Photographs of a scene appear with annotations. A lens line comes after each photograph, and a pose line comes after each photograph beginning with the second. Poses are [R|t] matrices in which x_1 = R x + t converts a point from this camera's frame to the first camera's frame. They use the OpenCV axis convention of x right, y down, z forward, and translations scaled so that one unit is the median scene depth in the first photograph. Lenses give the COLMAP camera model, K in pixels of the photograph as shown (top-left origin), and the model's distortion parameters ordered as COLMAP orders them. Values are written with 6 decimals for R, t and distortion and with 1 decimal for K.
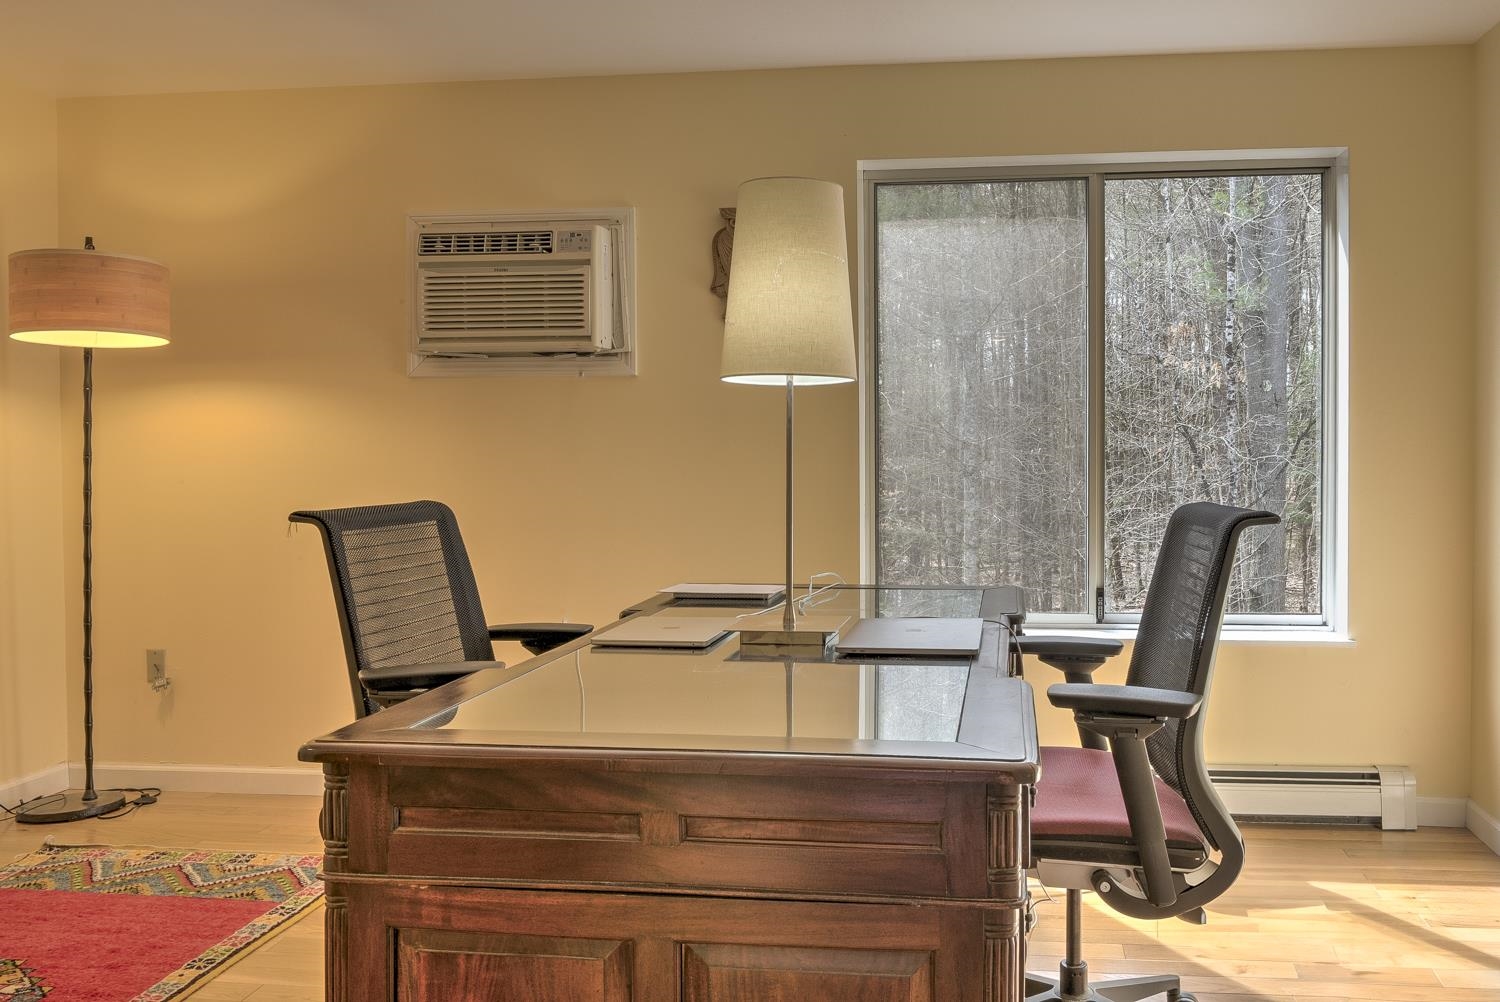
lens RADIAL K [[1604.4, 0, 757.5], [0, 1604.4, 506.8], [0, 0, 1]] dist [-0.092787, 0.000000]
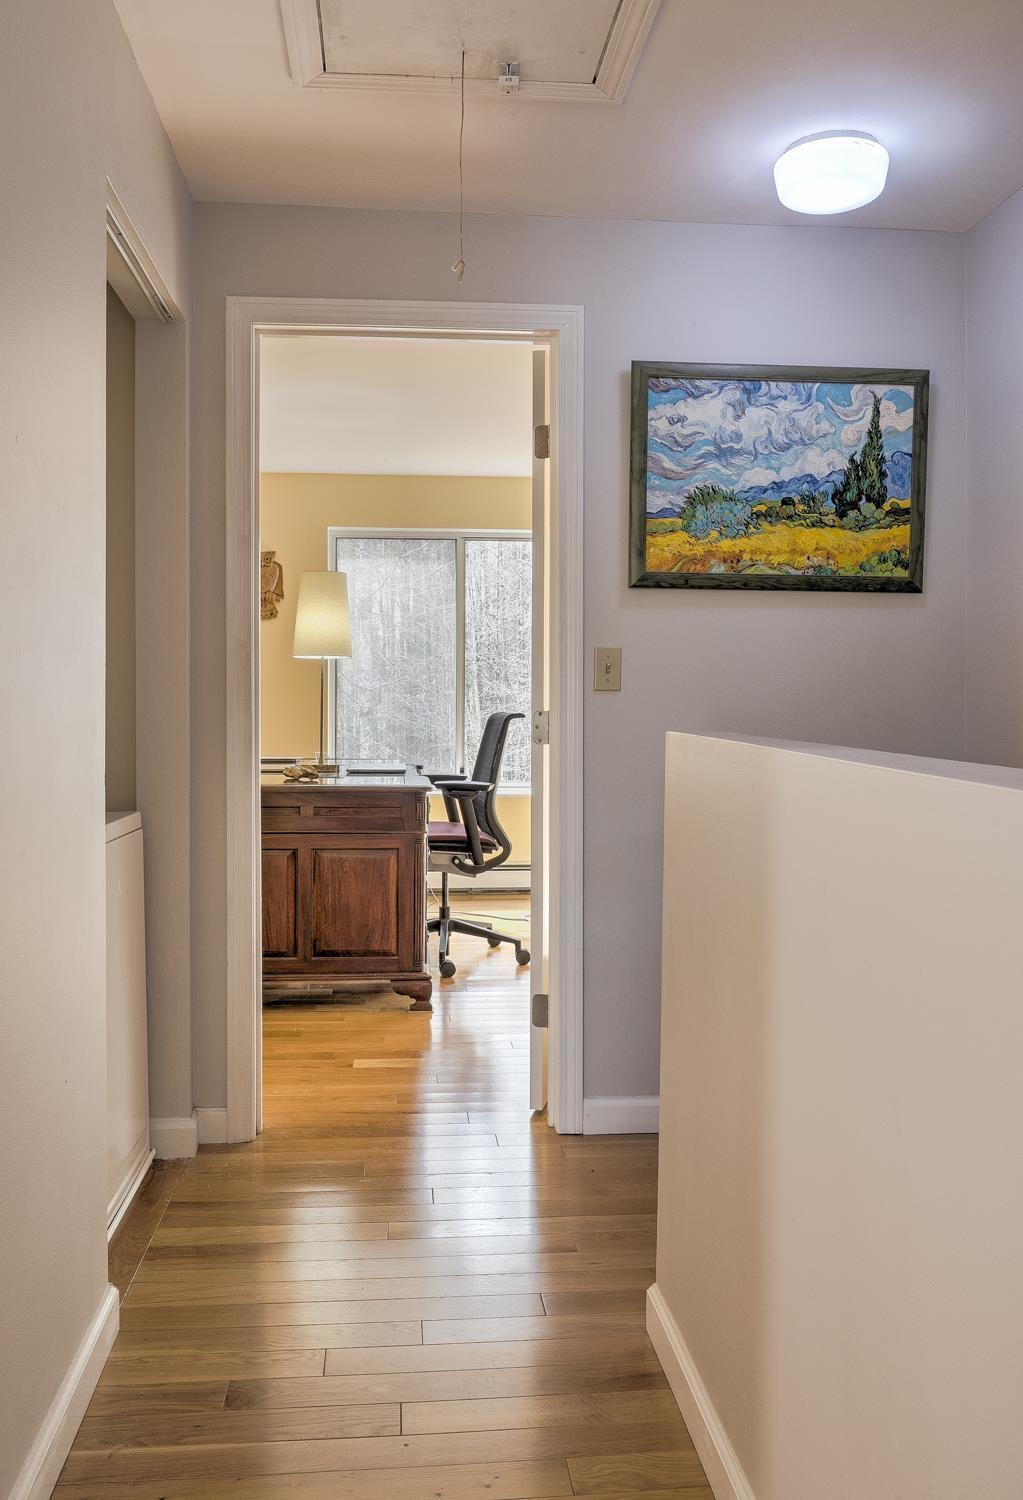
lens RADIAL K [[1419.6, 0, 517.7], [0, 1419.6, 750.1], [0, 0, 1]] dist [0.007668, 0.000000]
pose [[0.971094, 0.002254, 0.238687, -0.219273], [-0.003099, 0.999990, 0.003166, 0.054441], [-0.238677, -0.003814, 0.971091, -1.175160]]
